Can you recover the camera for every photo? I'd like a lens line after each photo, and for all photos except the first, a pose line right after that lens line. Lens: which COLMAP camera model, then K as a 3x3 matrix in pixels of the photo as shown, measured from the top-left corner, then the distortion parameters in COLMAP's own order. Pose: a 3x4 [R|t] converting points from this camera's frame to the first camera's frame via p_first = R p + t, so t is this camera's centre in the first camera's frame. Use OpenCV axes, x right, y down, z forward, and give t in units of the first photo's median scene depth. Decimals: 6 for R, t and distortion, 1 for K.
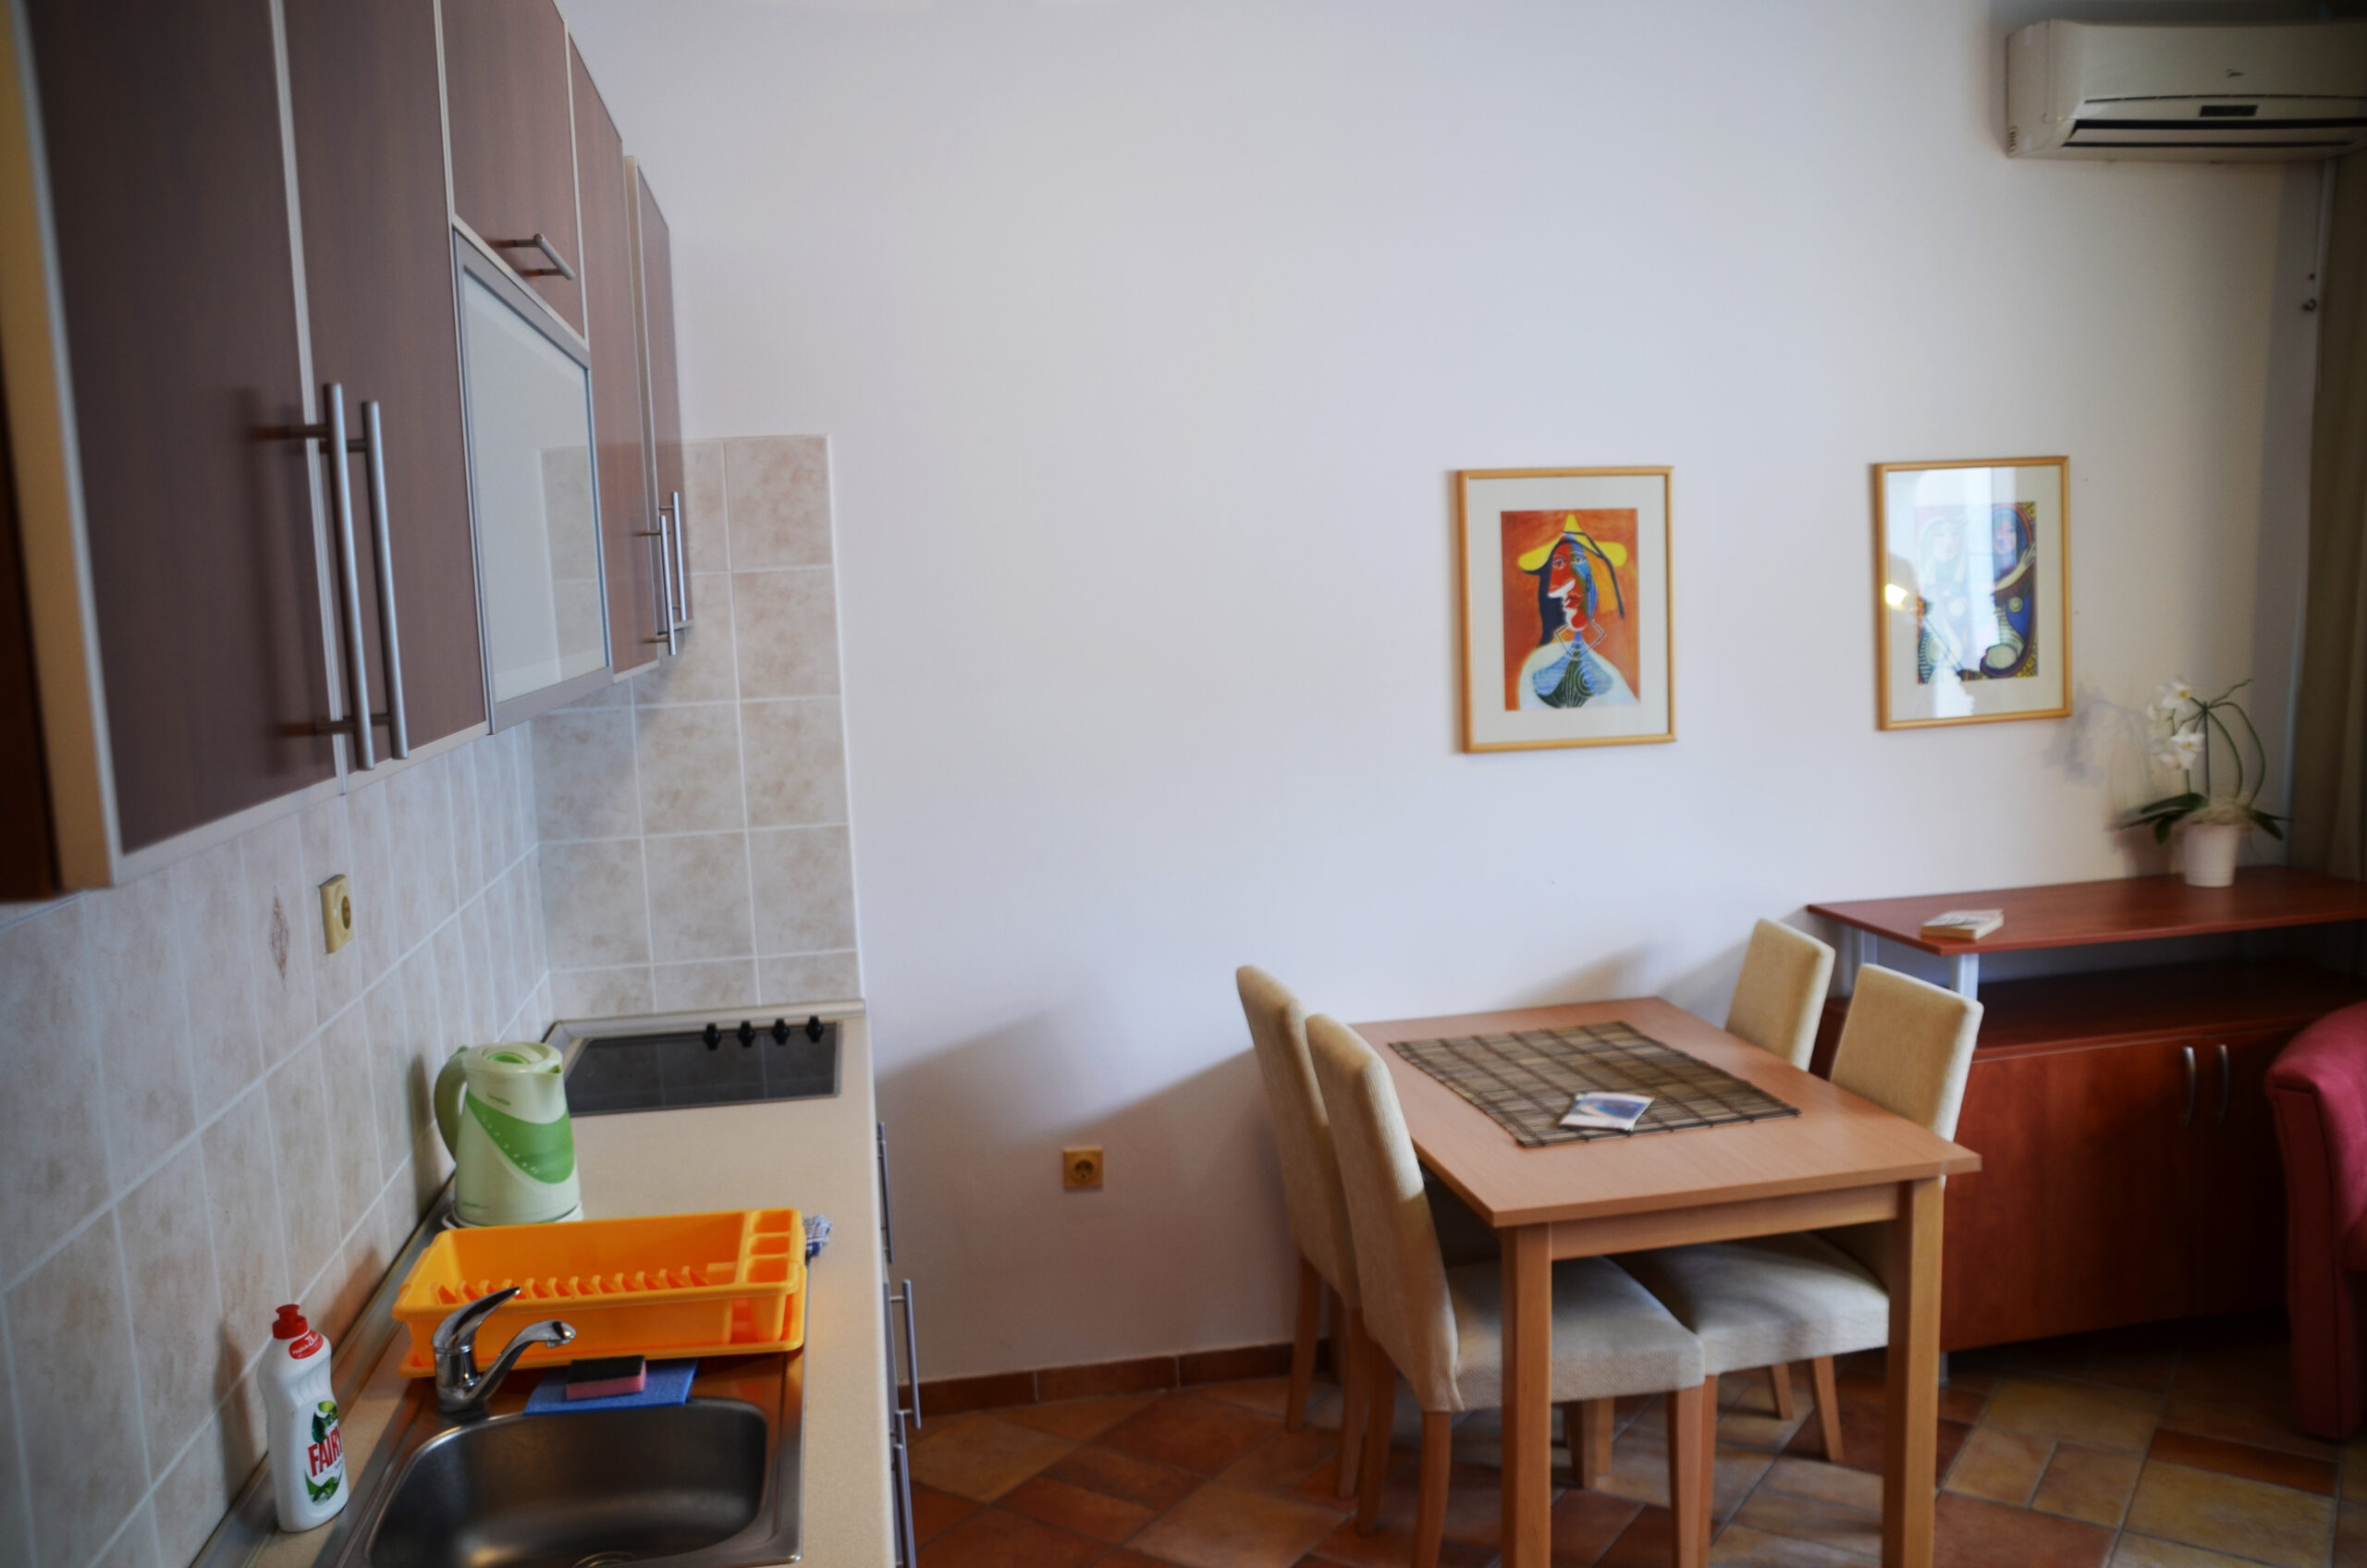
lens RADIAL K [[1921.9, 0, 1193.9], [0, 1921.9, 779.8], [0, 0, 1]] dist [-0.140763, 0.106756]
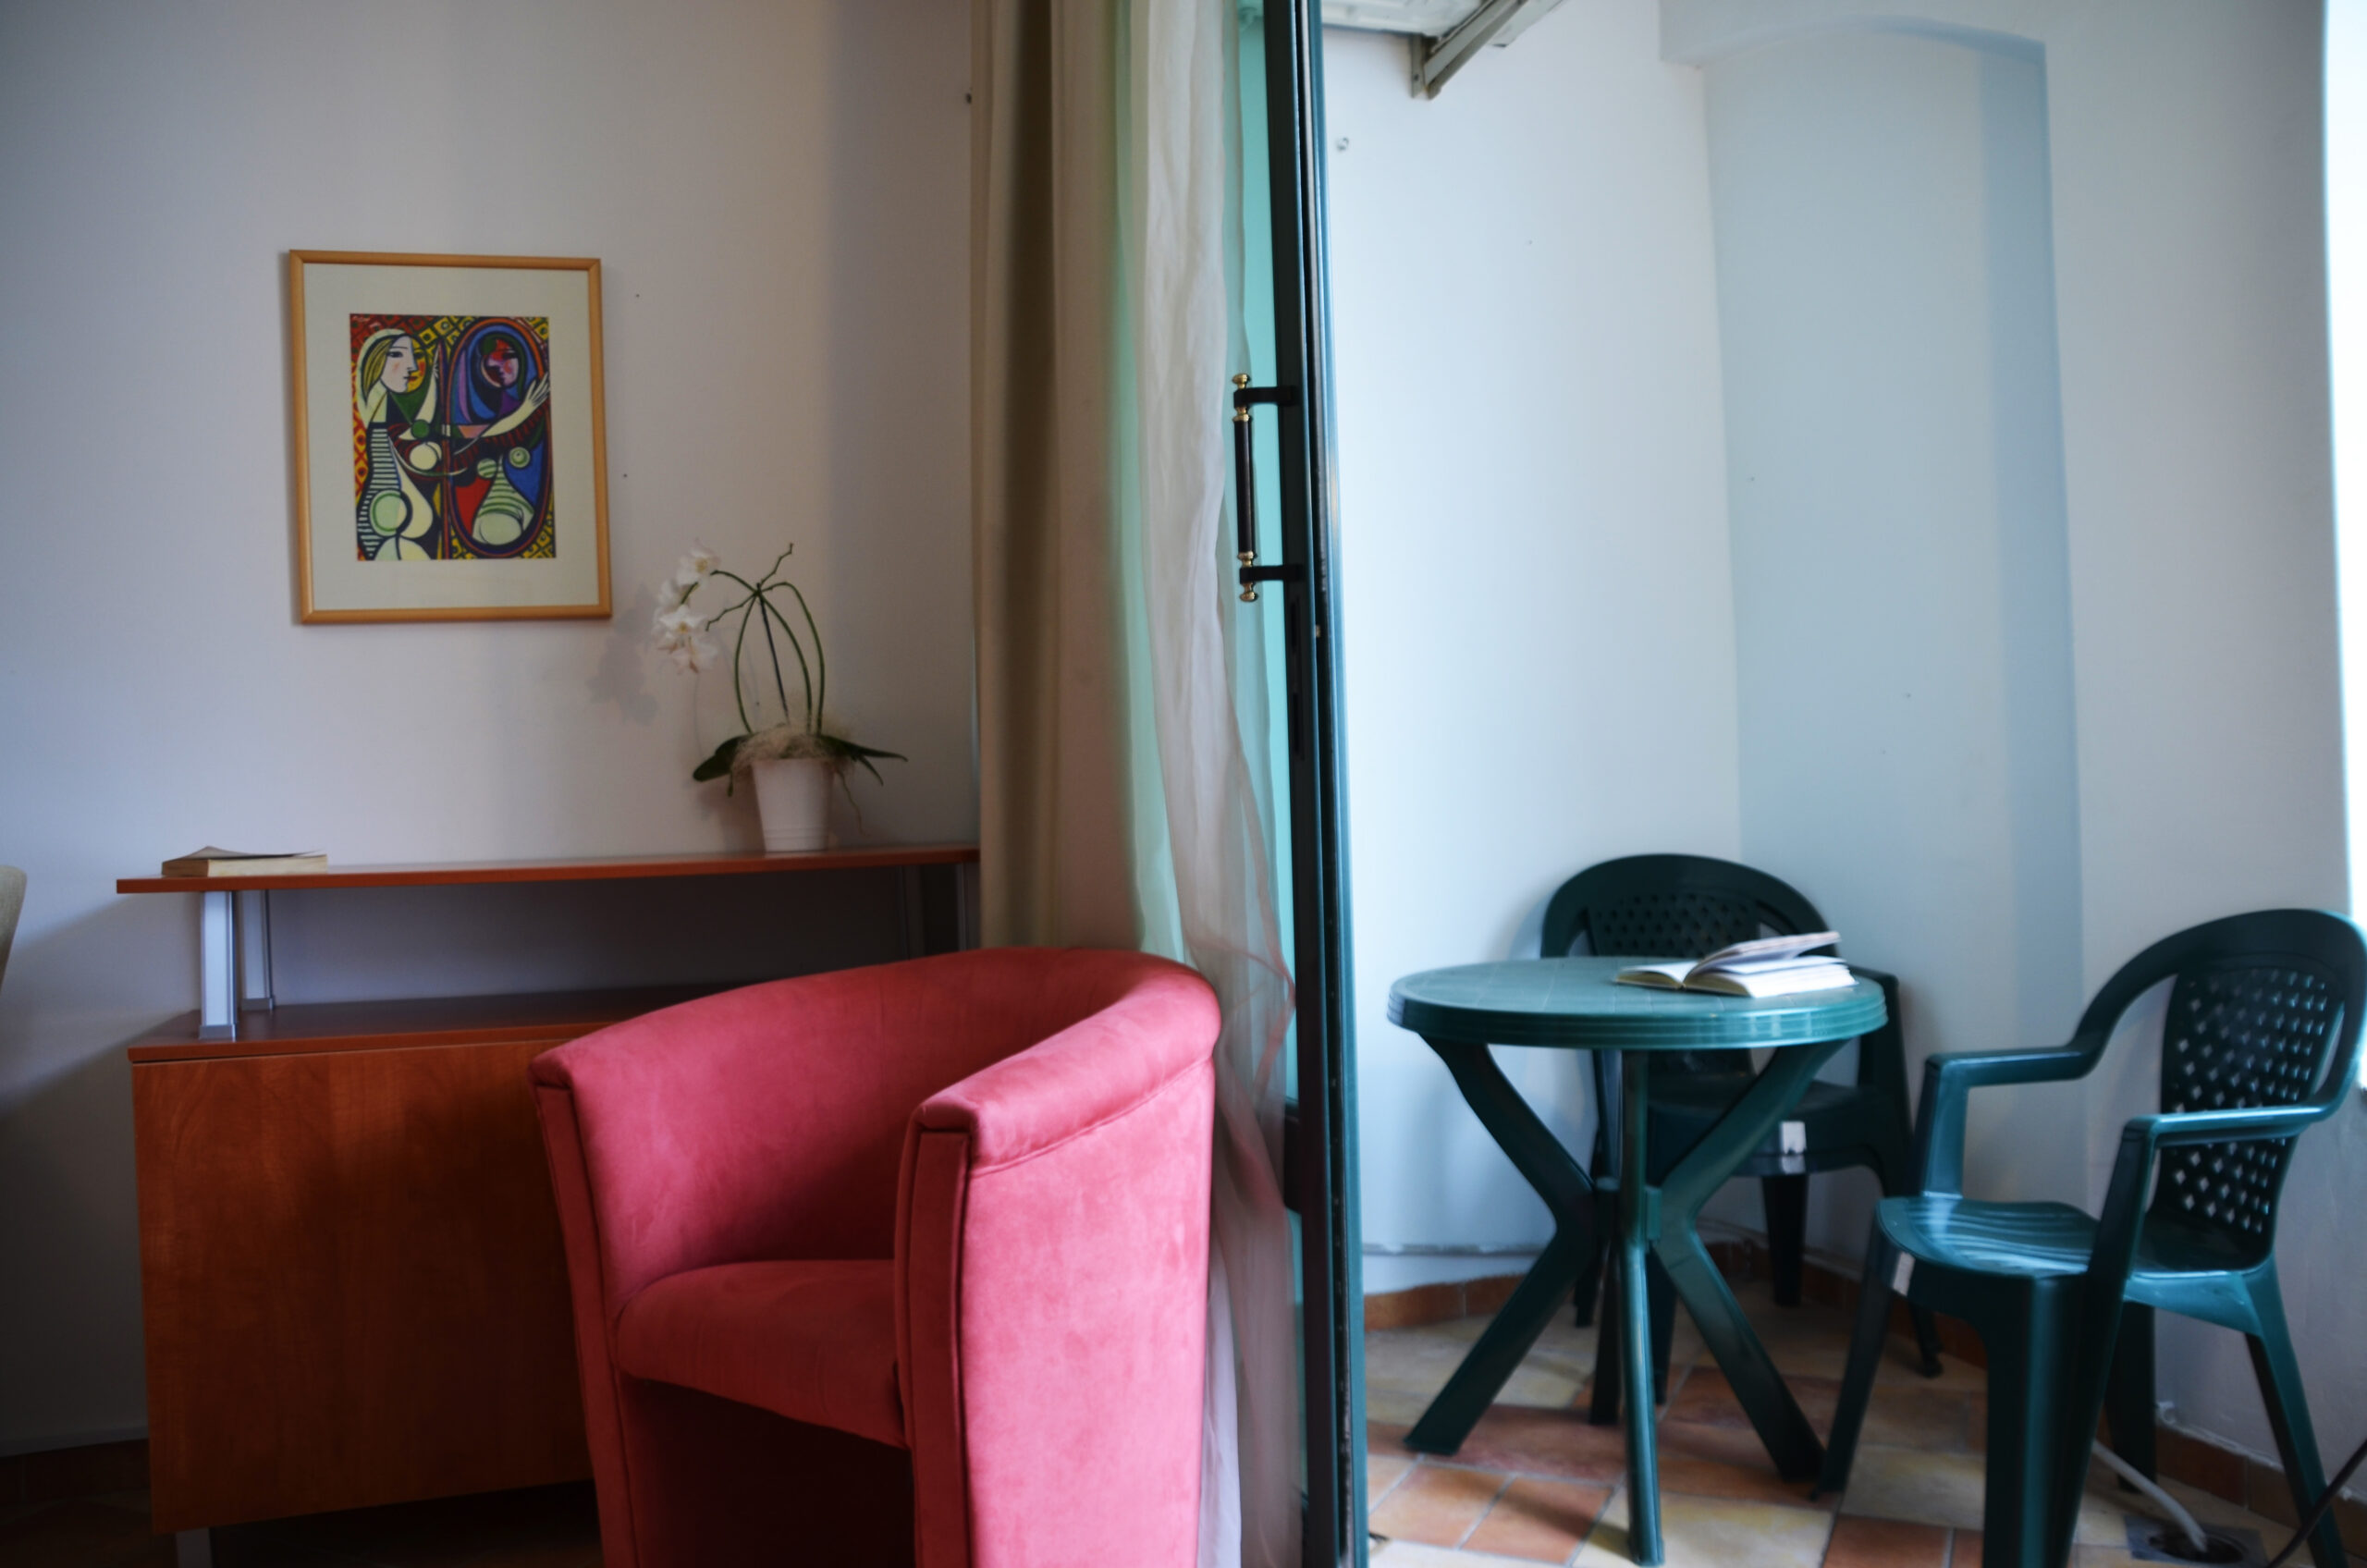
lens RADIAL K [[1921.9, 0, 1170.9], [0, 1921.9, 790.4], [0, 0, 1]] dist [-0.140763, 0.106756]
pose [[0.989077, 0.014431, 0.146691, 0.648813], [0.002486, 0.993421, -0.114491, 0.129571], [-0.147378, 0.113606, 0.982534, 0.303451]]
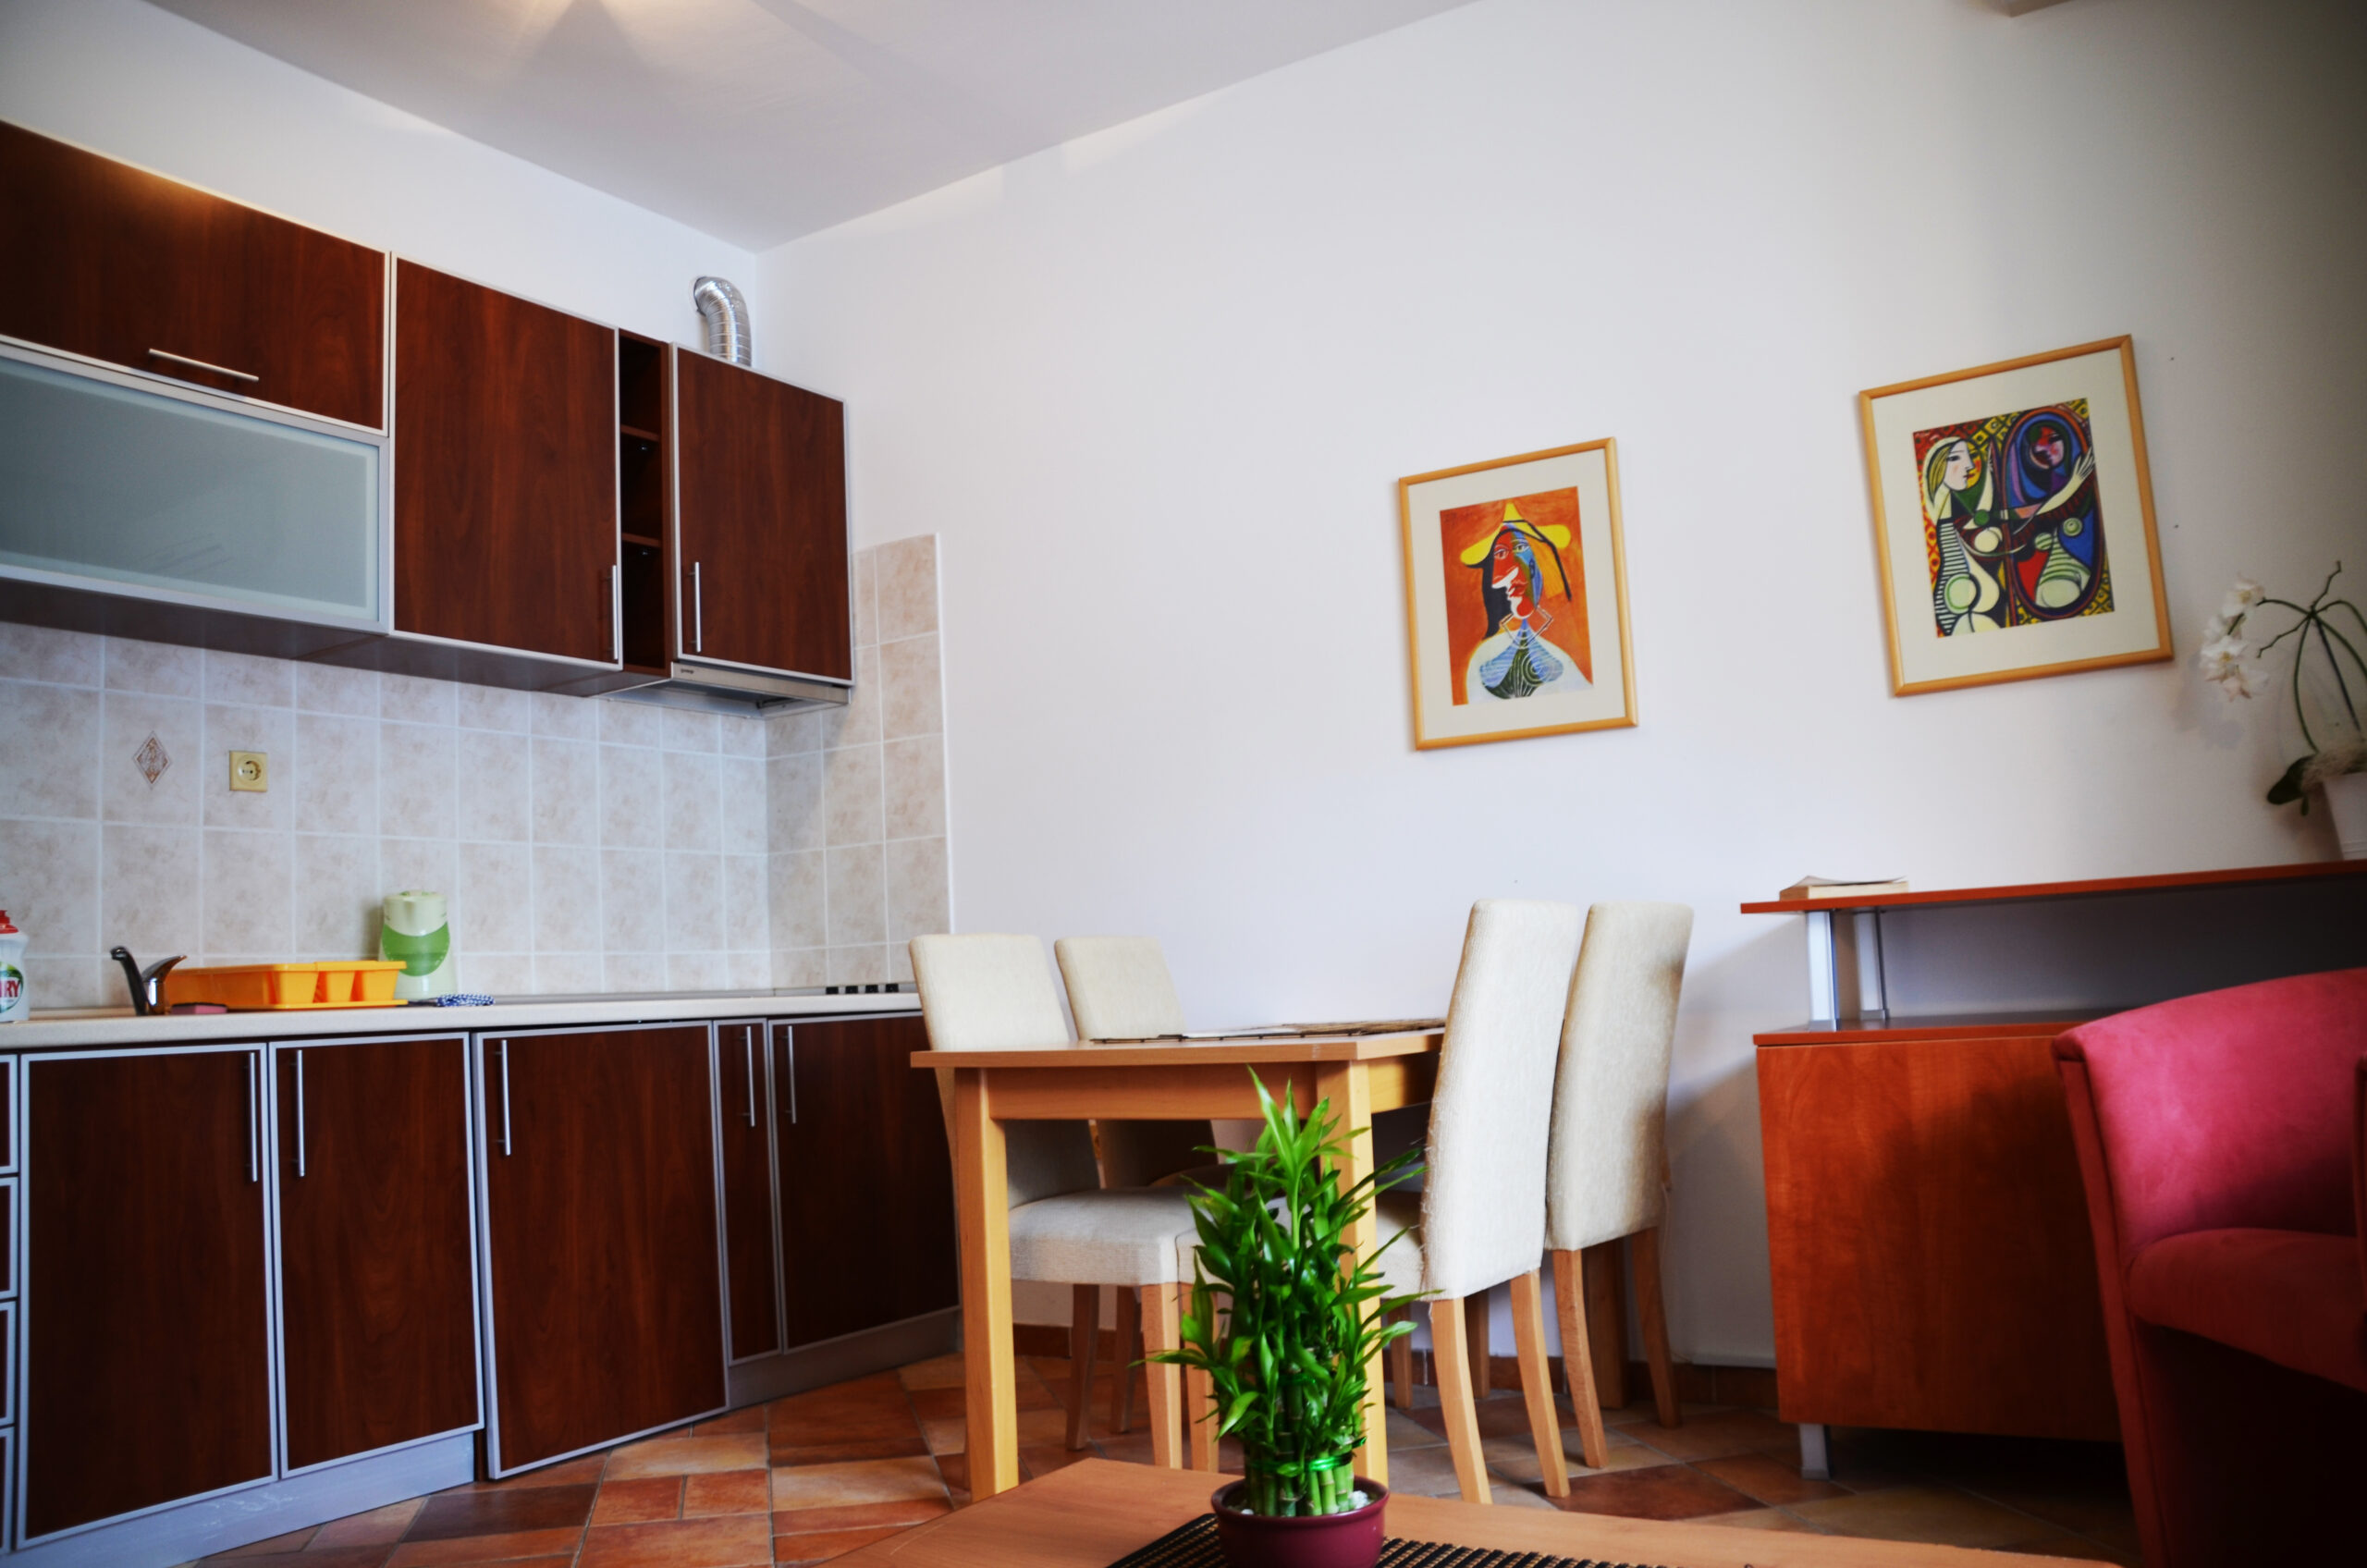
lens RADIAL K [[1921.9, 0, 1165.7], [0, 1921.9, 789.8], [0, 0, 1]] dist [-0.140763, 0.106756]
pose [[0.721603, -0.070400, -0.688718, 0.781245], [-0.055329, 0.985770, -0.158734, 0.183522], [0.690092, 0.152649, 0.707439, 0.213077]]
